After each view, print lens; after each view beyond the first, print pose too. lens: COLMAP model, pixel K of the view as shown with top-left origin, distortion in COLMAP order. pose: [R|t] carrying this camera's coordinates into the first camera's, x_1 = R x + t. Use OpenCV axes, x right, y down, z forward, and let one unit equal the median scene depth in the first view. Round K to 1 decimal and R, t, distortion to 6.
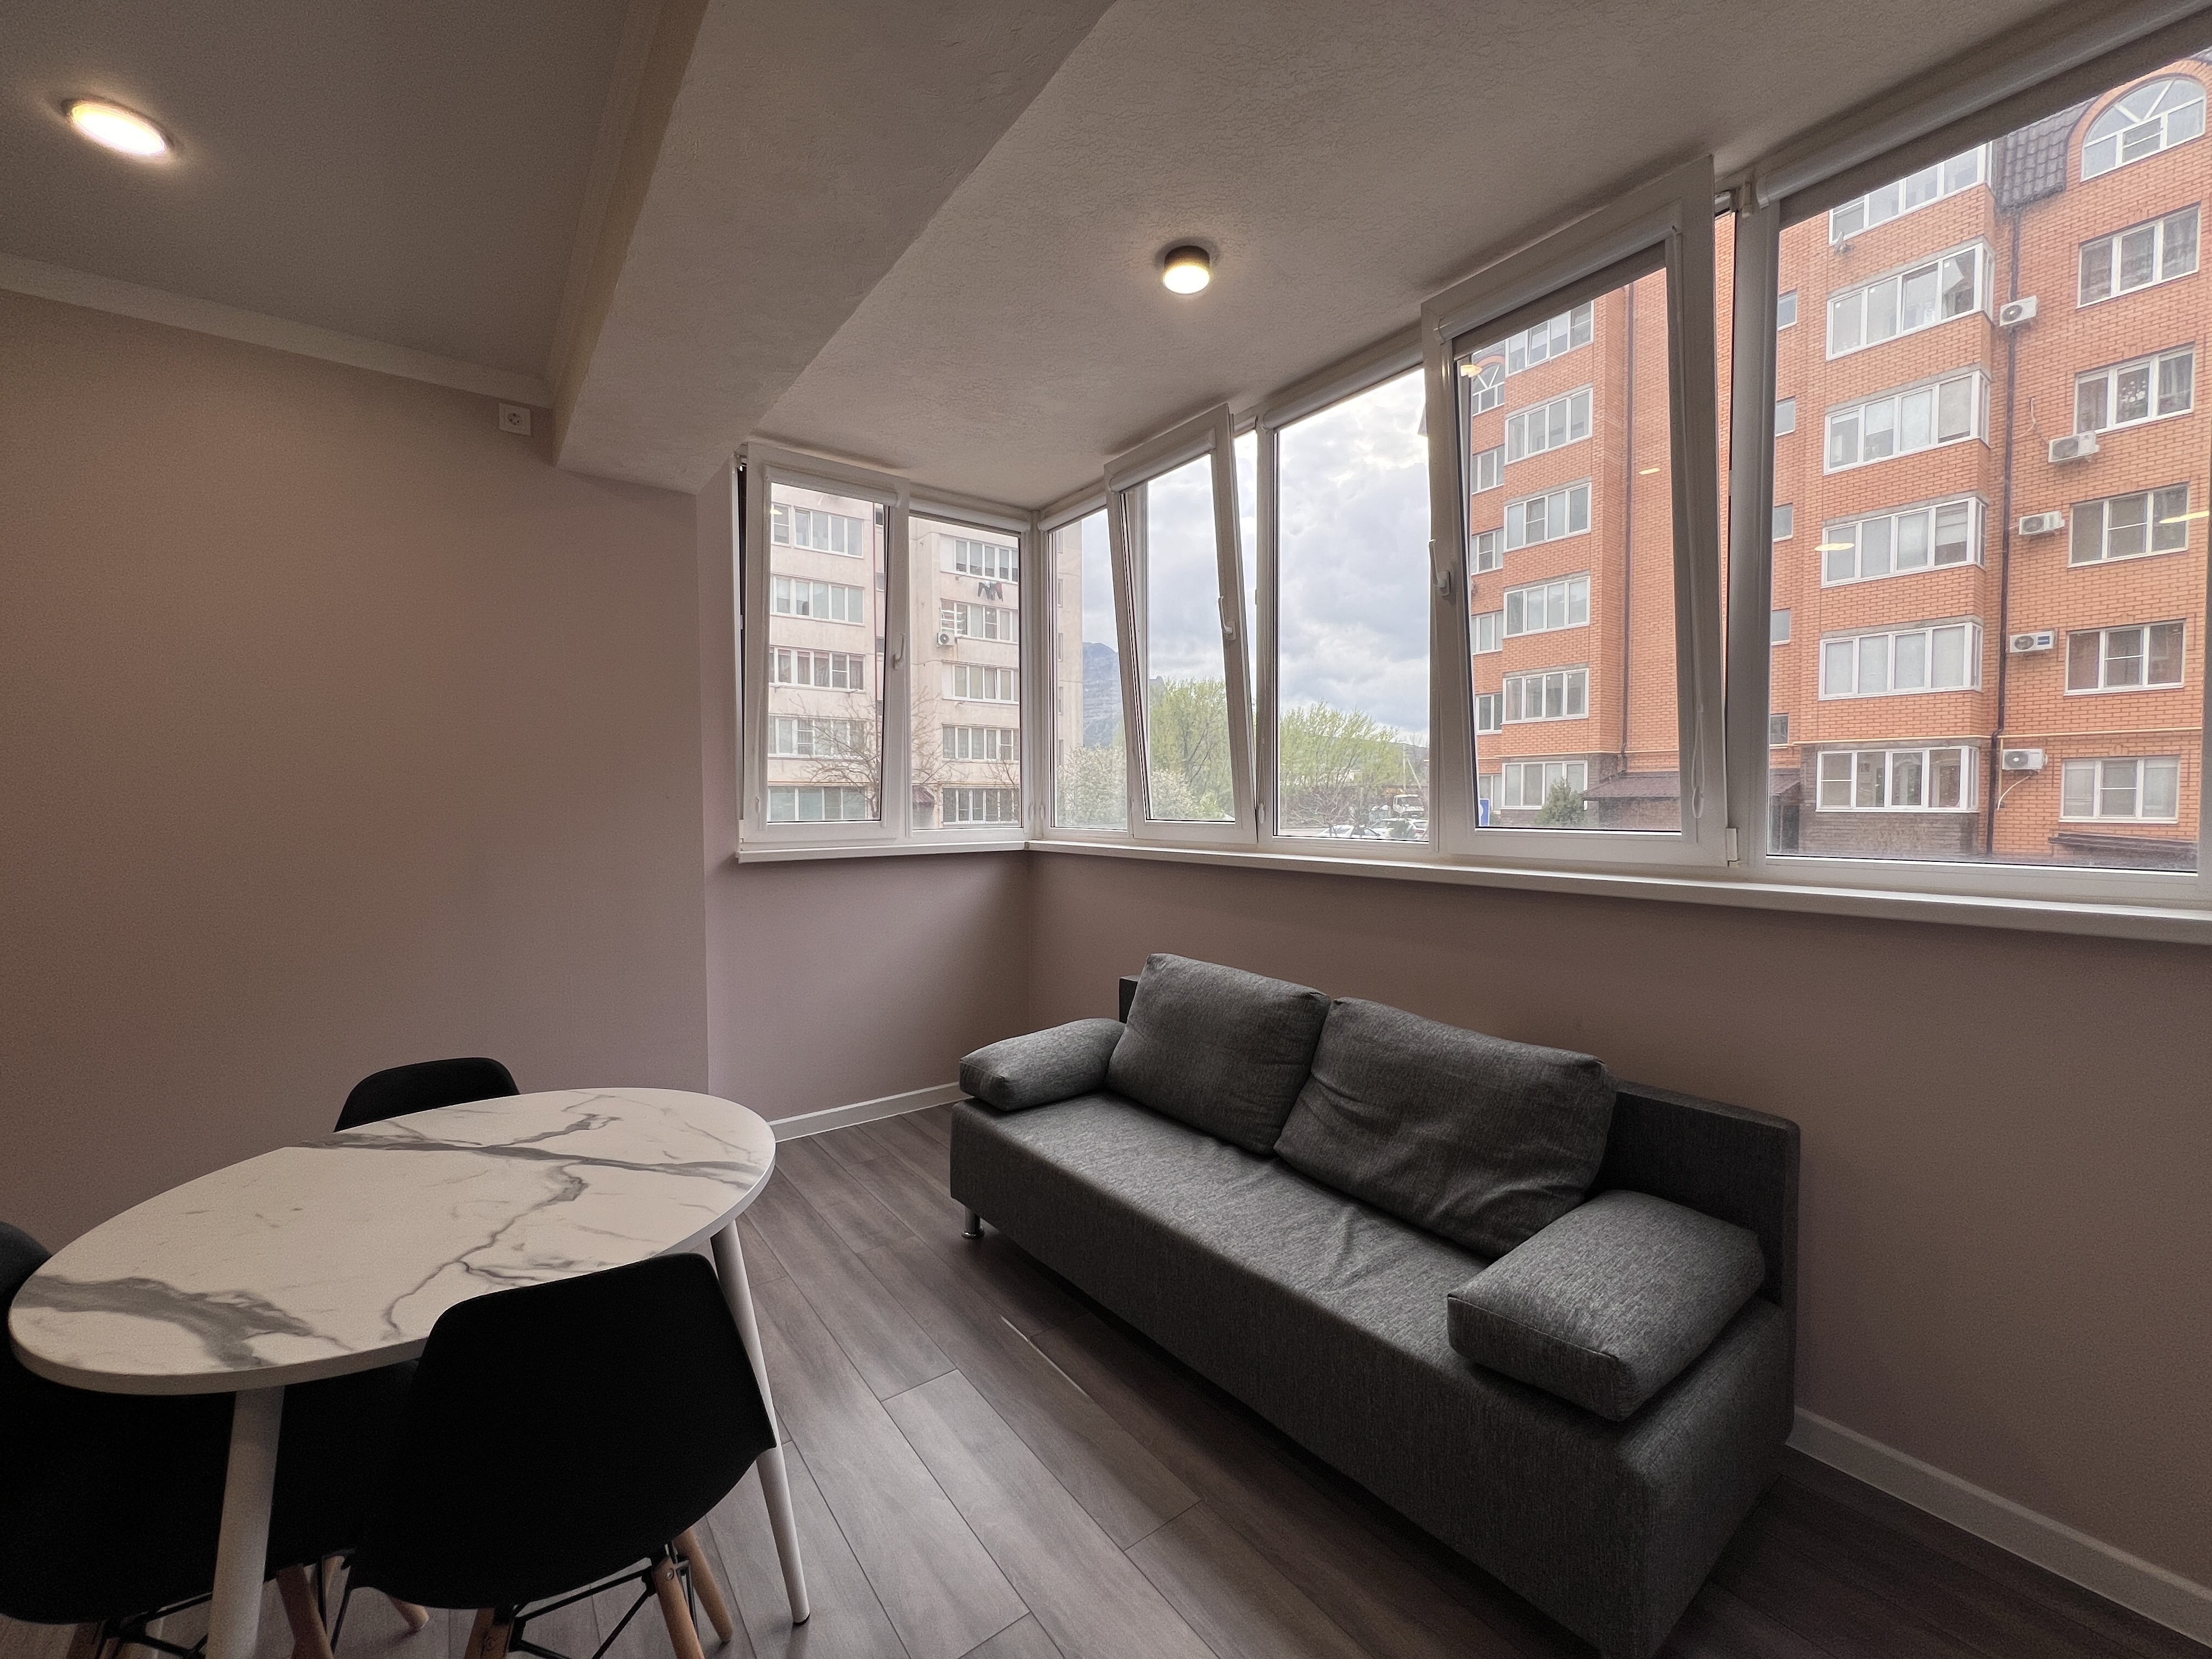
lens RADIAL K [[885.2, 0, 1102.9], [0, 885.2, 827.6], [0, 0, 1]] dist [0.000992, 0.000230]
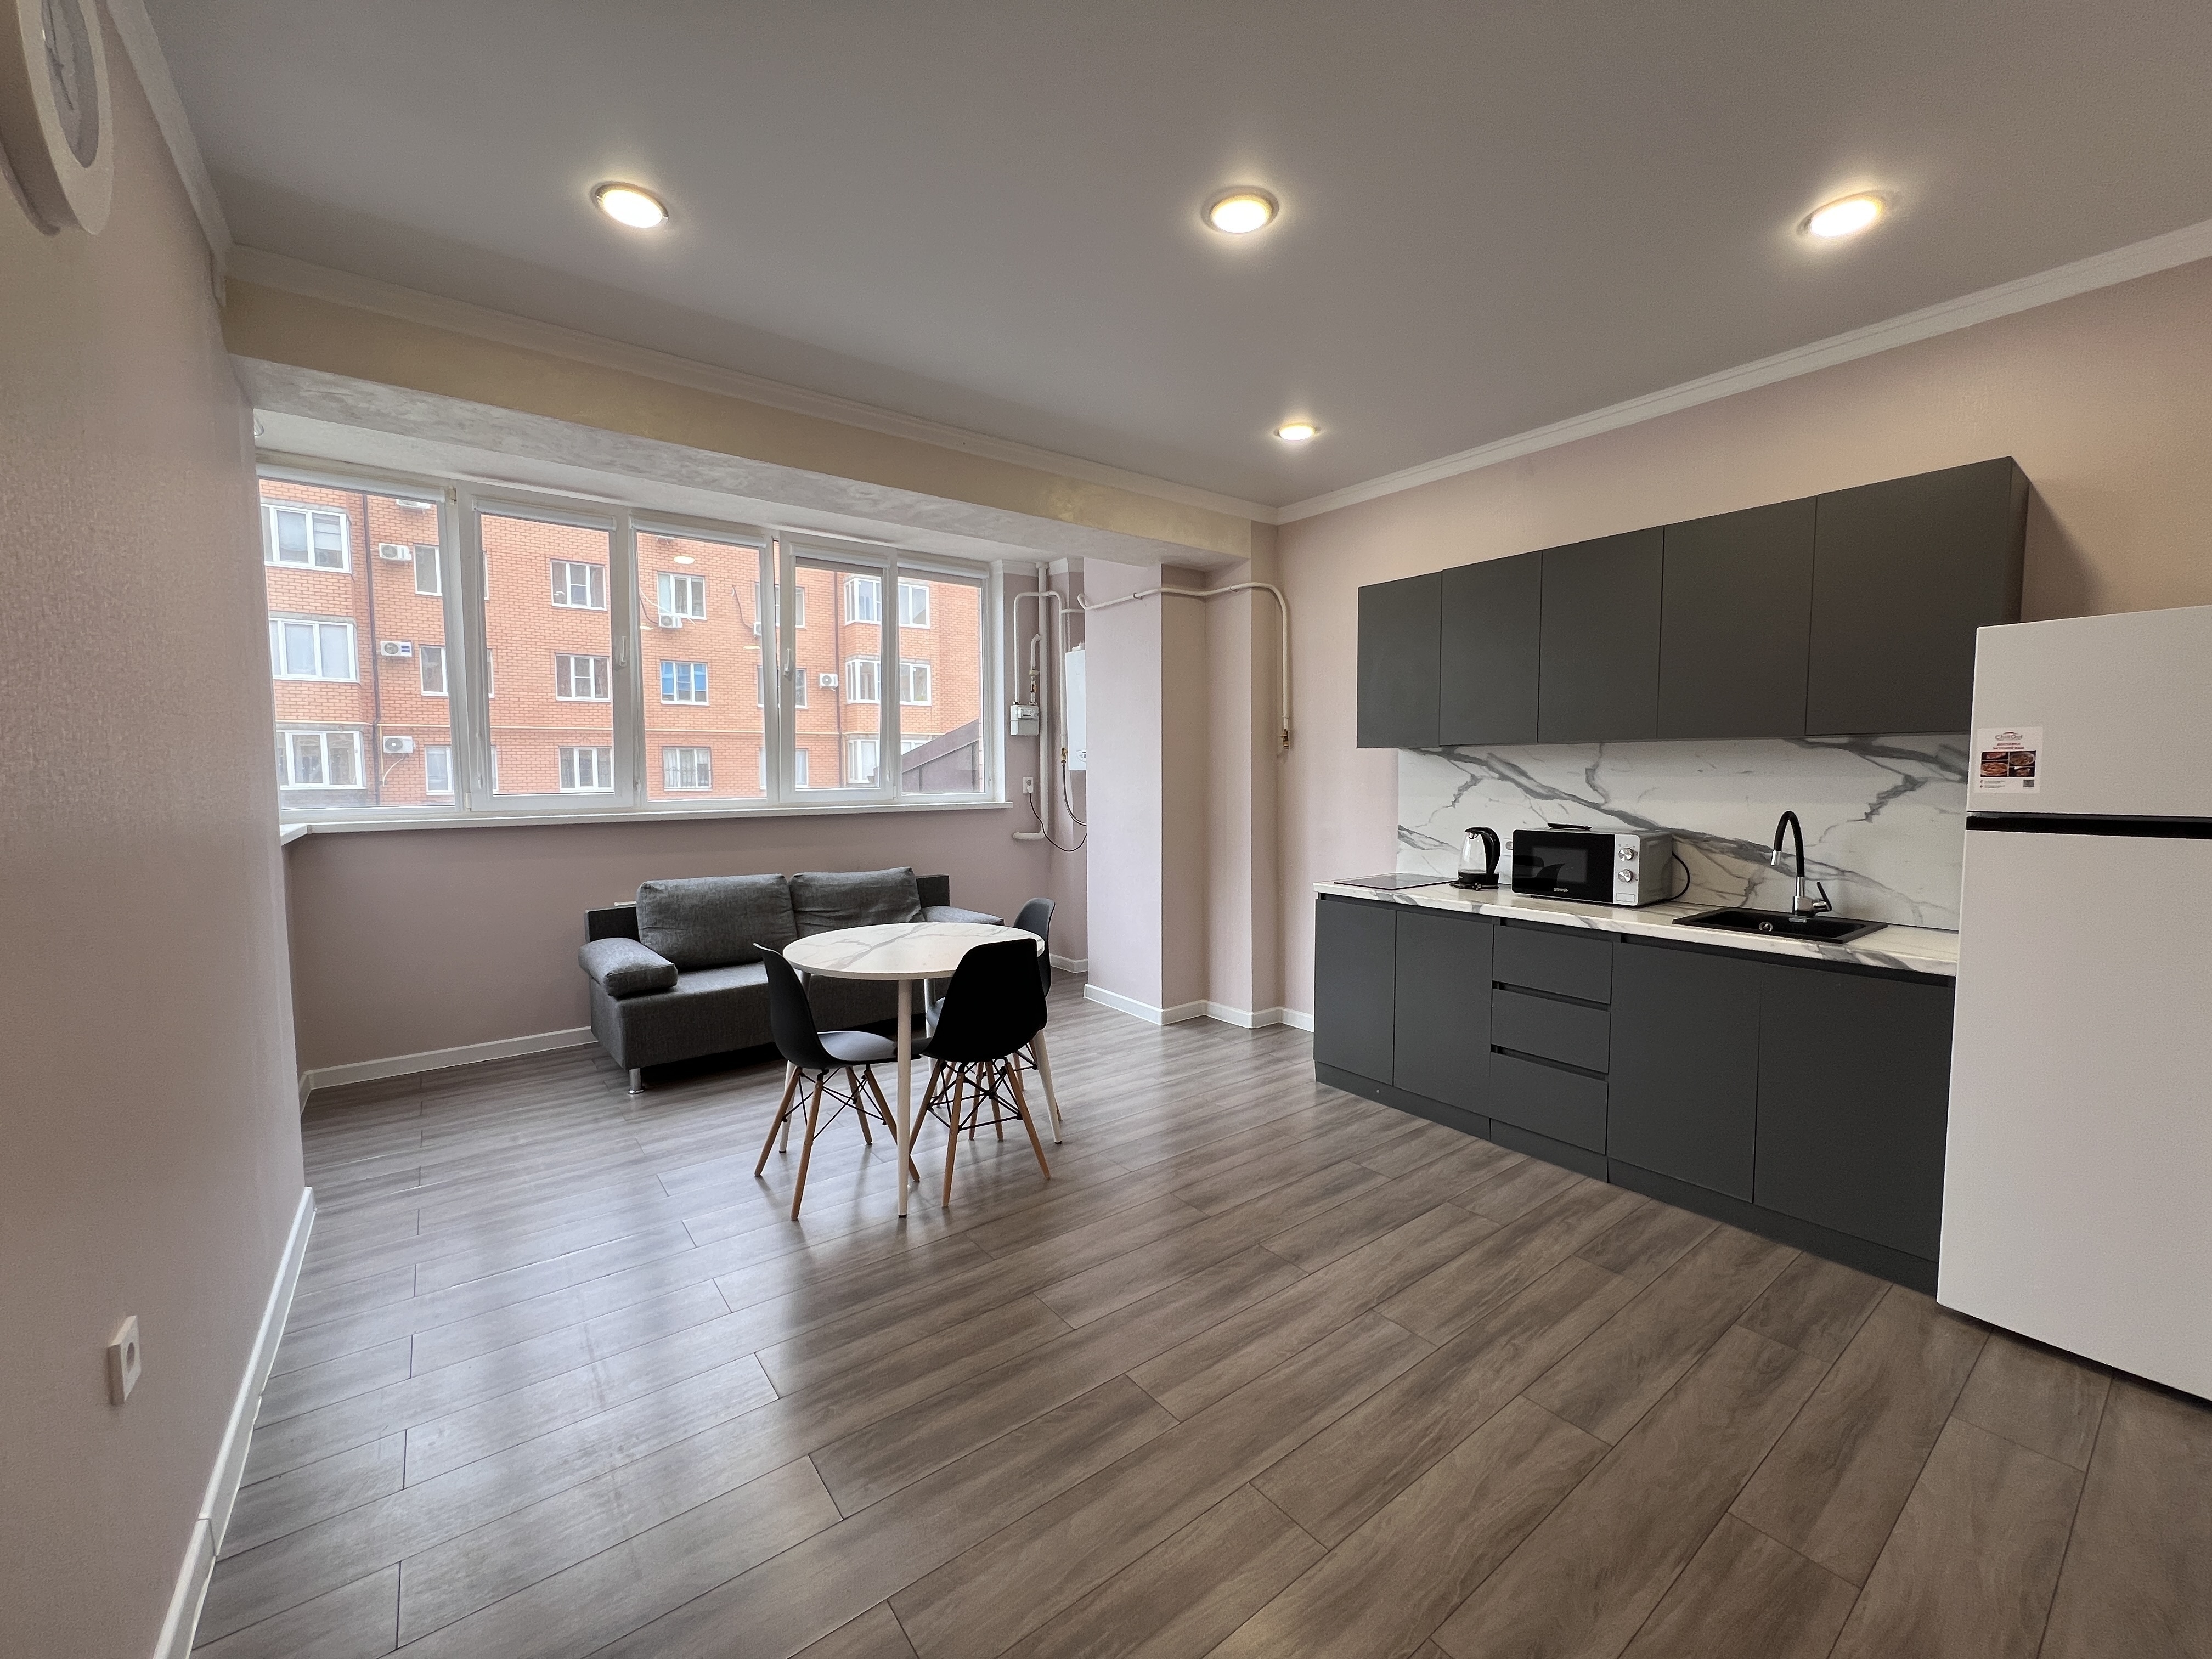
lens RADIAL K [[885.2, 0, 1100.7], [0, 885.2, 827.4], [0, 0, 1]] dist [0.000992, 0.000230]
pose [[-0.000929, -0.061253, 0.998122, -0.191739], [0.037610, 0.997414, 0.061245, -0.001358], [-0.999292, 0.037596, 0.001377, 0.033001]]
